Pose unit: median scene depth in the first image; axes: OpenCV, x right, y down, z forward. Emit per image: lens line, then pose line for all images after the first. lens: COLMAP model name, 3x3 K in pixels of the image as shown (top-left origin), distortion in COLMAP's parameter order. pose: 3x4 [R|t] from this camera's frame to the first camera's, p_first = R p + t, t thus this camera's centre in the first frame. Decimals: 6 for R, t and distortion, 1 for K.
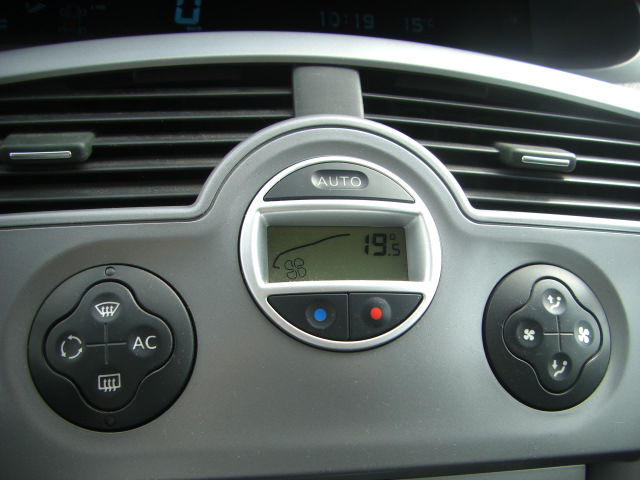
lens RADIAL K [[723.1, 0, 341.1], [0, 723.1, 283.0], [0, 0, 1]] dist [-0.143255, 0.000000]
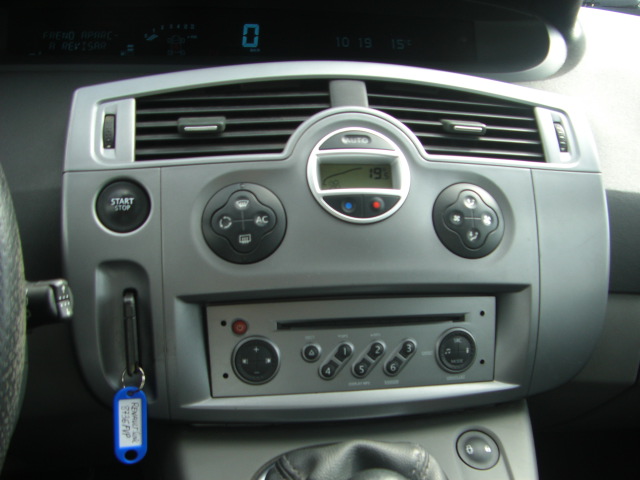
lens RADIAL K [[723.1, 0, 336.0], [0, 723.1, 267.7], [0, 0, 1]] dist [-0.143255, 0.000000]
pose [[0.999828, -0.016967, -0.007497, -0.046610], [0.016935, 0.999847, -0.004385, 0.203352], [0.007570, 0.004257, 0.999962, -0.909102]]
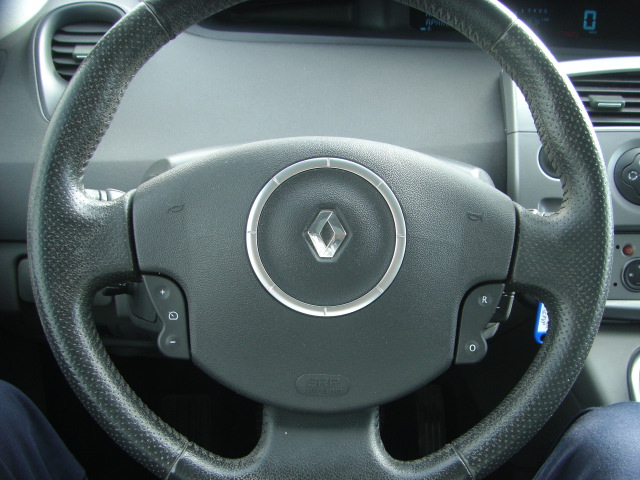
lens RADIAL K [[723.1, 0, 322.3], [0, 723.1, 240.7], [0, 0, 1]] dist [-0.143255, 0.000000]
pose [[0.983390, 0.045336, -0.175751, -0.952517], [-0.034843, 0.997447, 0.062341, 0.190552], [0.178128, -0.055182, 0.982459, -1.725620]]
